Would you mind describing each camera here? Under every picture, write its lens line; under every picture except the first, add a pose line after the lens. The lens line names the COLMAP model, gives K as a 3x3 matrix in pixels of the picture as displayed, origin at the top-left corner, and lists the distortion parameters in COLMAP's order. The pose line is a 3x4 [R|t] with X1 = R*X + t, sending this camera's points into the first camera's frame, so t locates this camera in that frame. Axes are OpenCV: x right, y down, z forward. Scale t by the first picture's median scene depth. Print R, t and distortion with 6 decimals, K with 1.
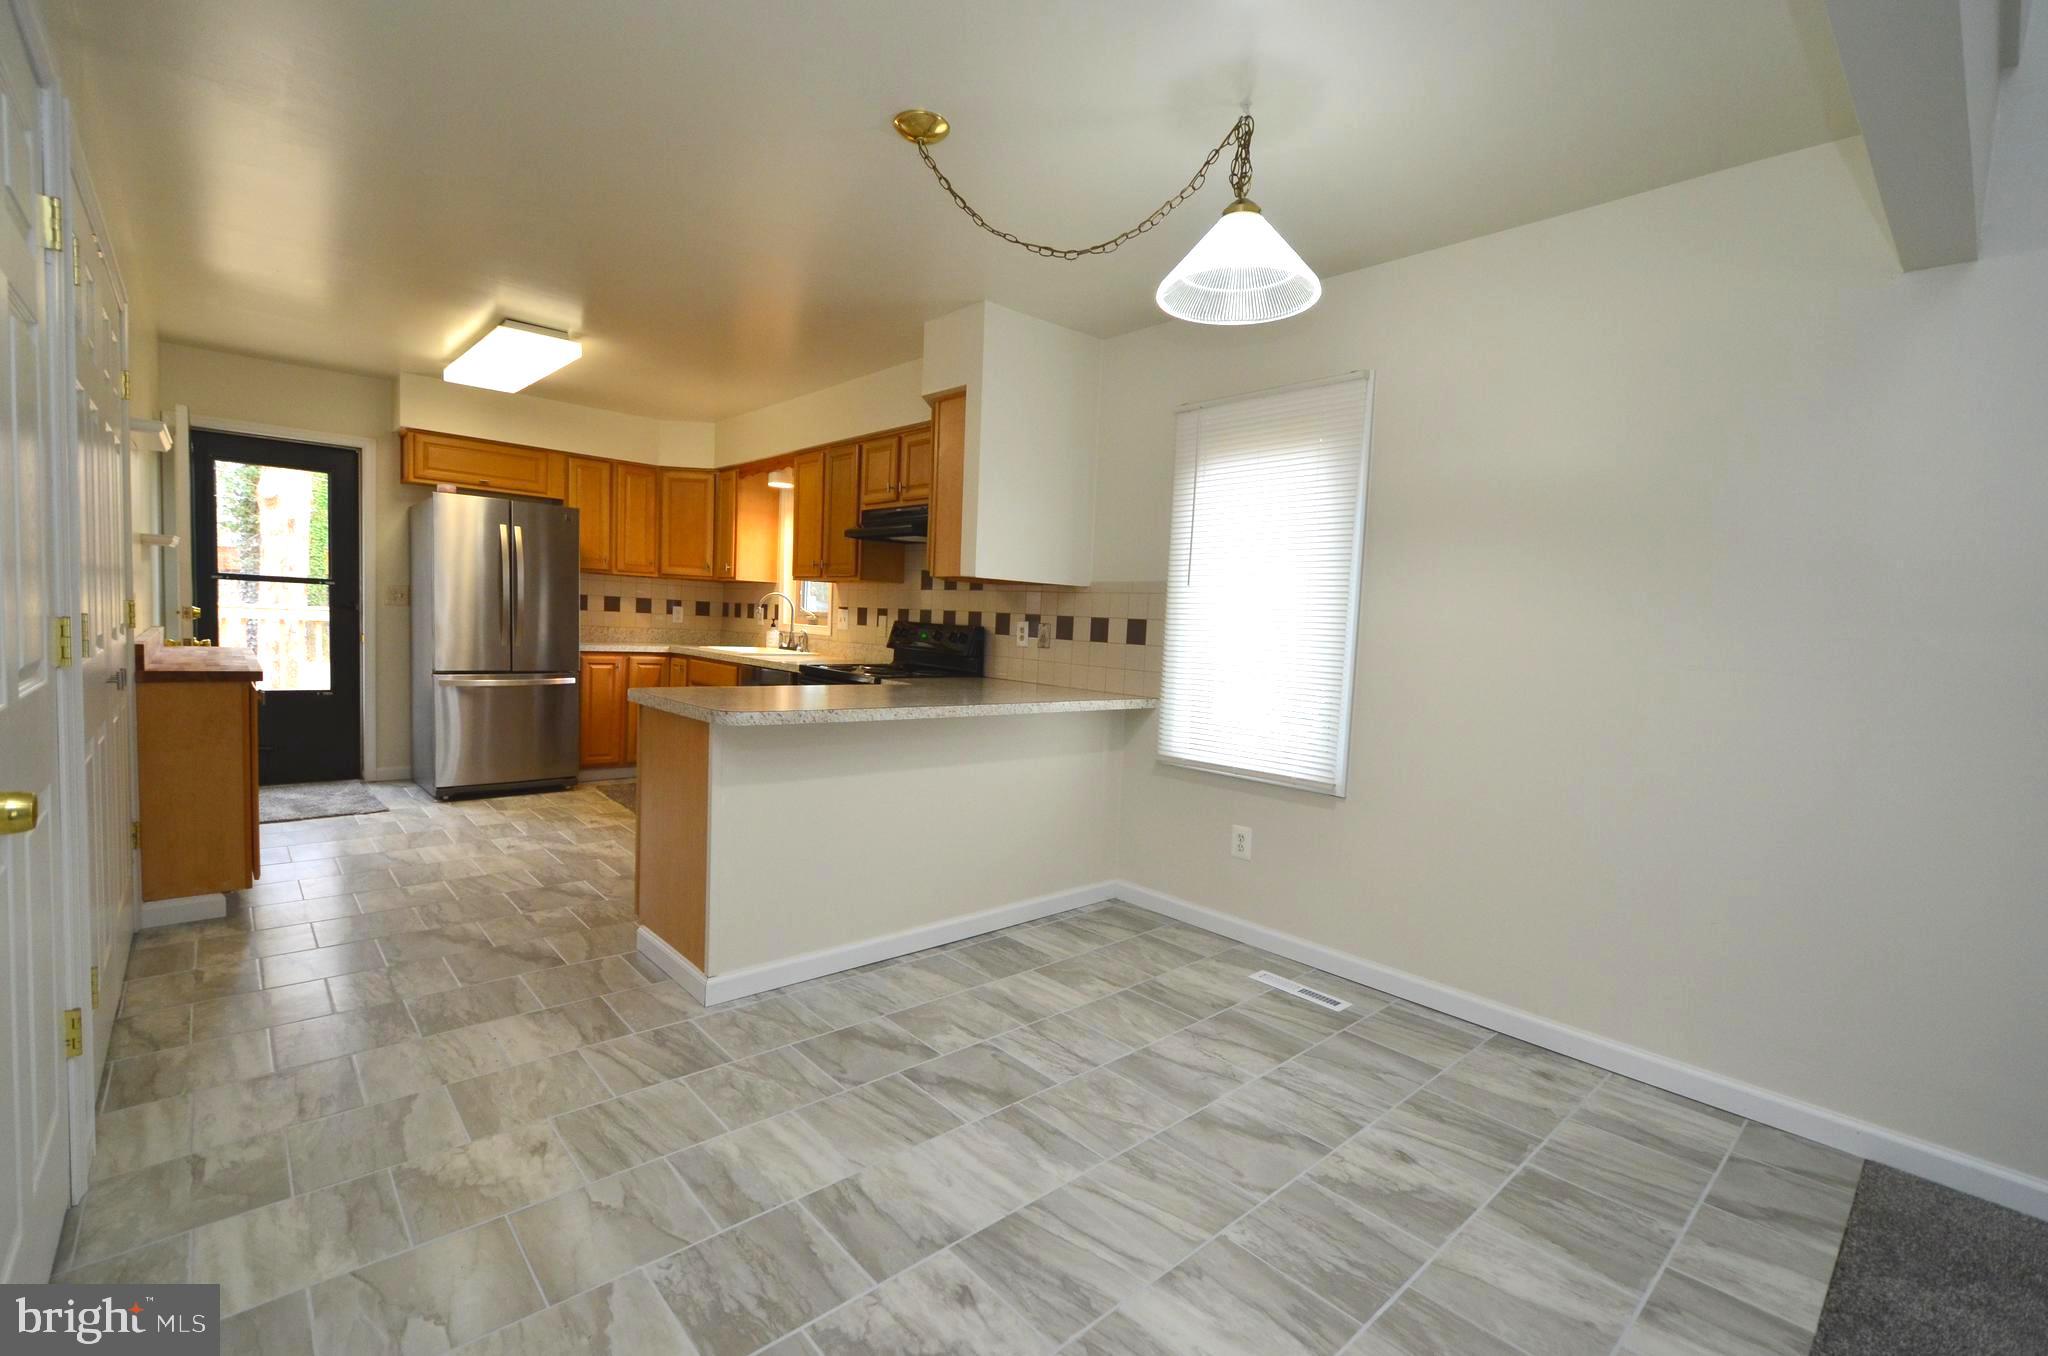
lens RADIAL K [[889.8, 0, 1025.6], [0, 889.8, 687.6], [0, 0, 1]] dist [0.002030, -0.000653]
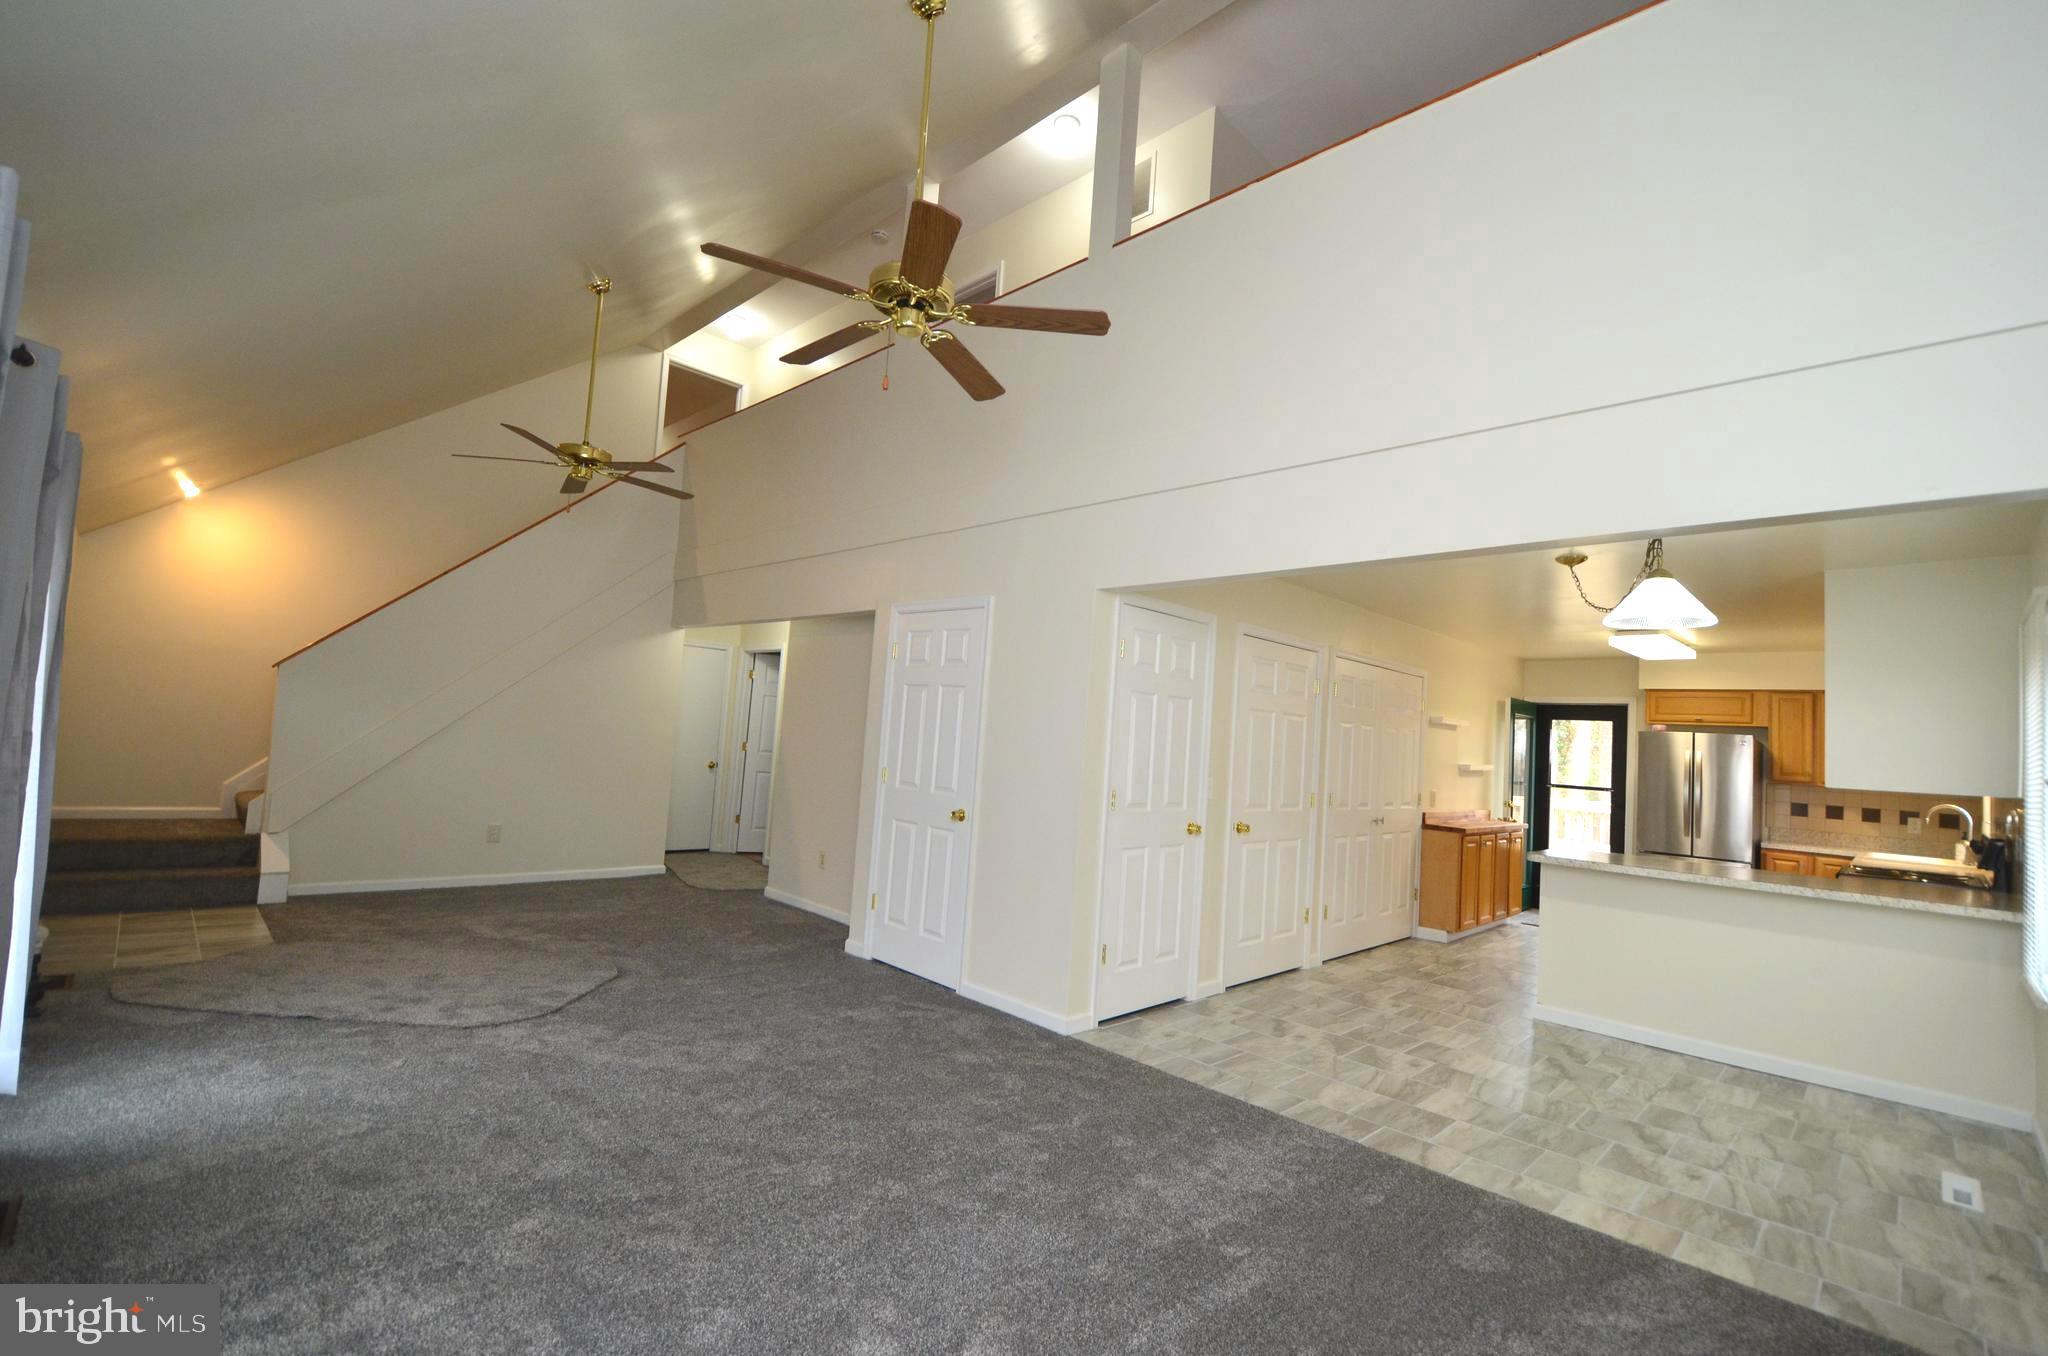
lens RADIAL K [[888.0, 0, 1027.1], [0, 888.0, 689.4], [0, 0, 1]] dist [0.005394, -0.007318]
pose [[0.054311, -0.102605, -0.993238, 0.951067], [-0.135302, 0.984776, -0.109129, 0.021472], [0.989315, 0.140314, 0.039602, -0.129852]]
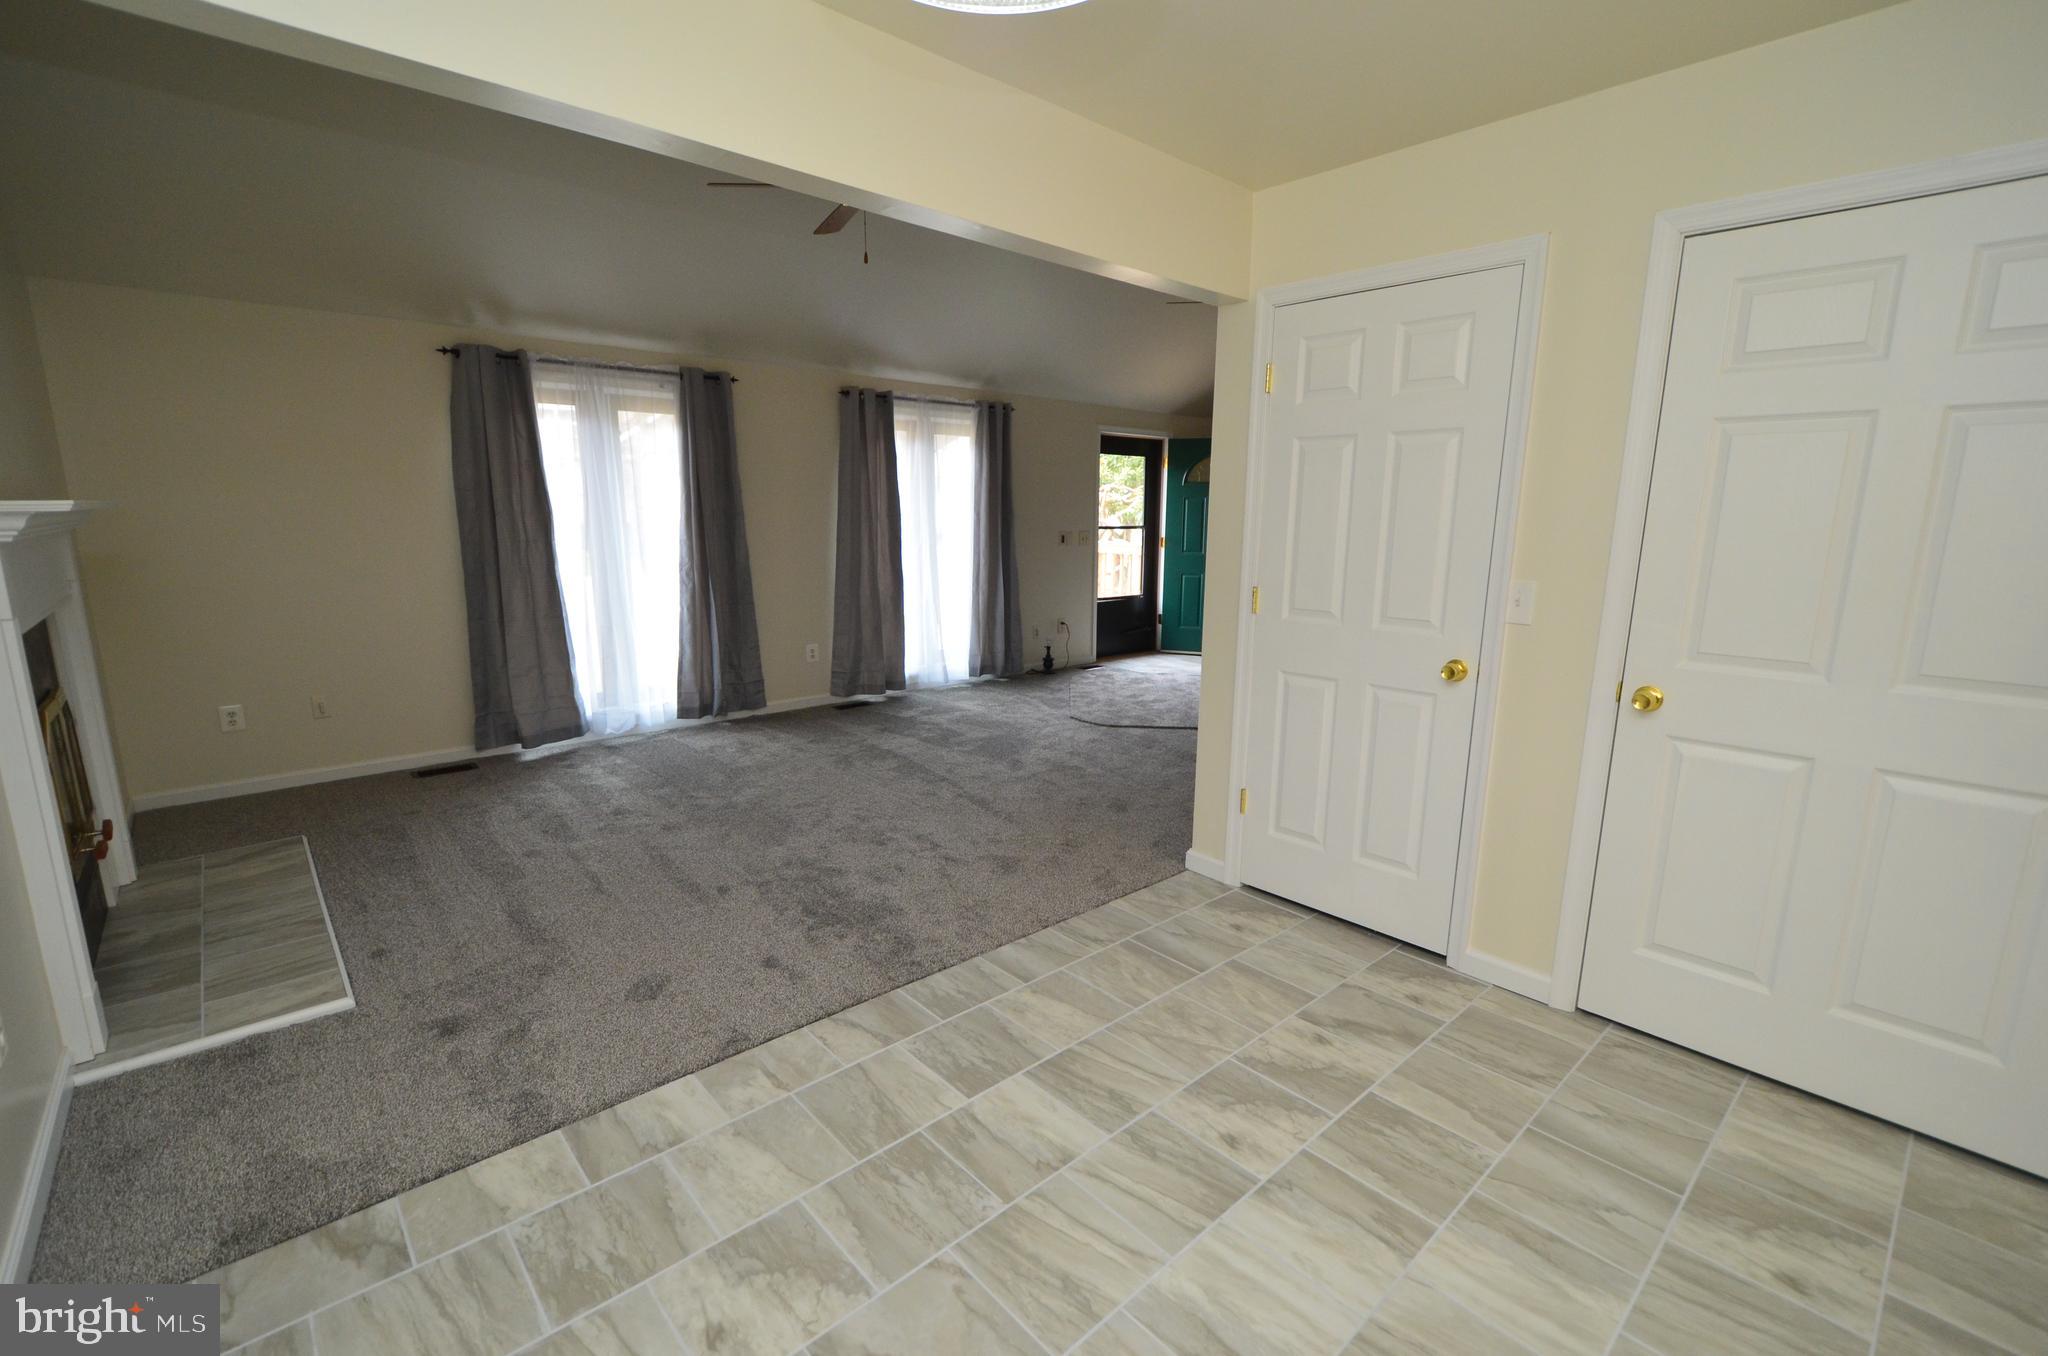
lens RADIAL K [[889.8, 0, 1025.6], [0, 889.8, 687.6], [0, 0, 1]] dist [0.002030, -0.000653]
pose [[-0.998330, -0.056727, -0.010933, 0.104271], [-0.057579, 0.961643, 0.268192, -0.098897], [-0.004700, 0.268374, -0.963303, 0.781947]]
